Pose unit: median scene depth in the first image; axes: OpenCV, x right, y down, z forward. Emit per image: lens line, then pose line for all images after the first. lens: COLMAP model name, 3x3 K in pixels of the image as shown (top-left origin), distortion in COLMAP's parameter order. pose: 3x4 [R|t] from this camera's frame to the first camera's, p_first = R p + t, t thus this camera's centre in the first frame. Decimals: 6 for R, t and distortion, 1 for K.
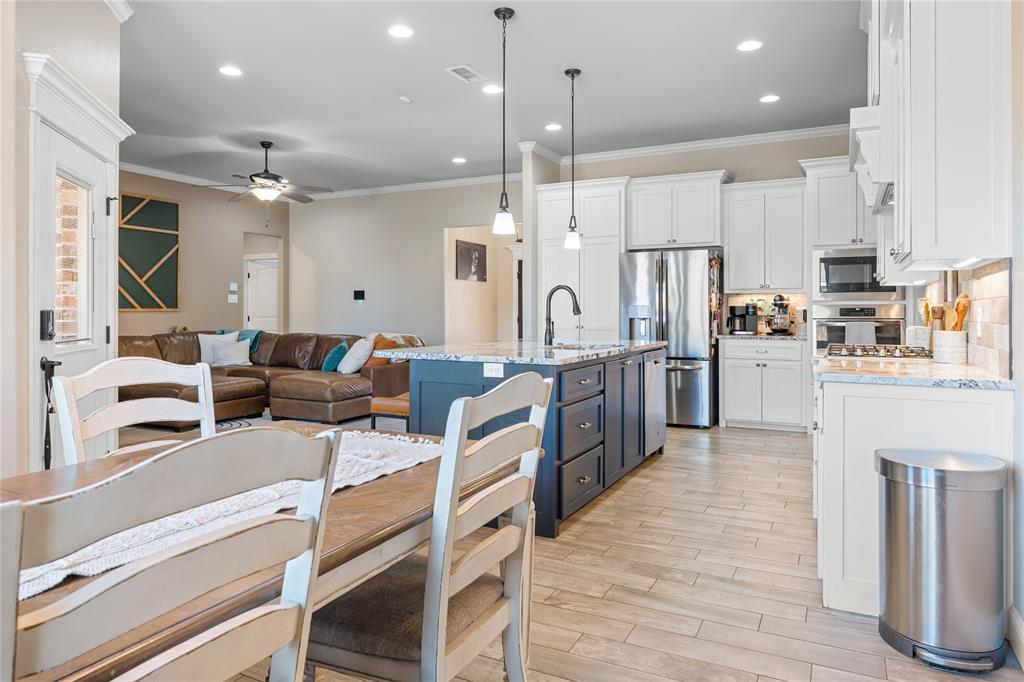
lens RADIAL K [[654.8, 0, 513.3], [0, 654.8, 309.9], [0, 0, 1]] dist [0.000262, -0.000010]
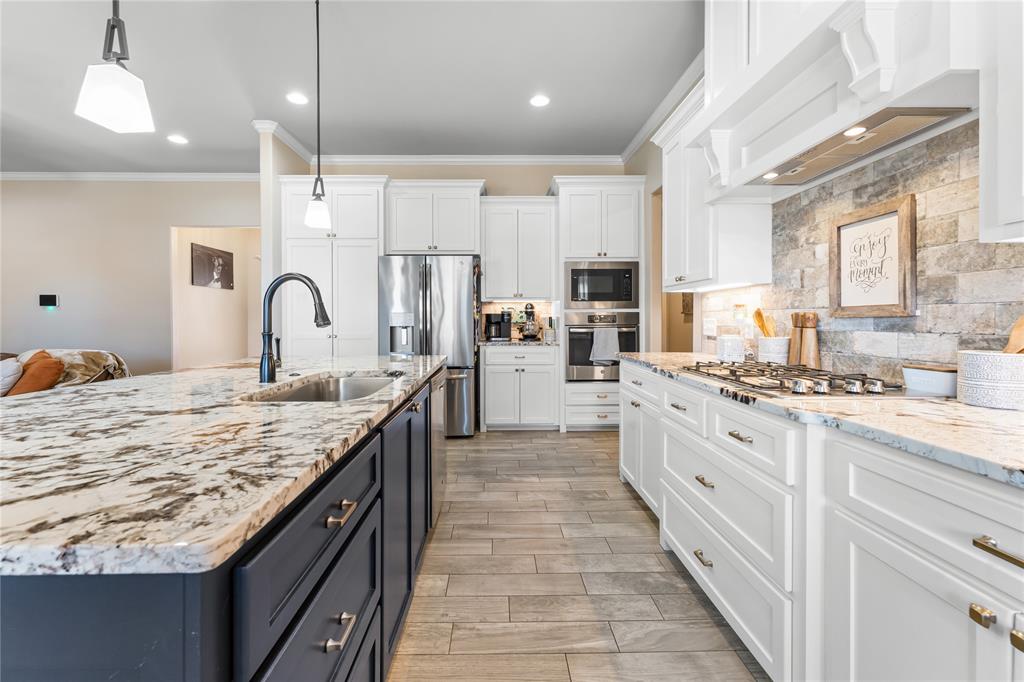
lens RADIAL K [[418.3, 0, 504.2], [0, 418.3, 319.4], [0, 0, 1]] dist [0.001527, 0.000184]
pose [[0.885001, -0.004416, 0.465568, 0.044485], [0.002075, 0.999983, 0.005540, -0.000276], [-0.465584, -0.003936, 0.884995, 0.398916]]
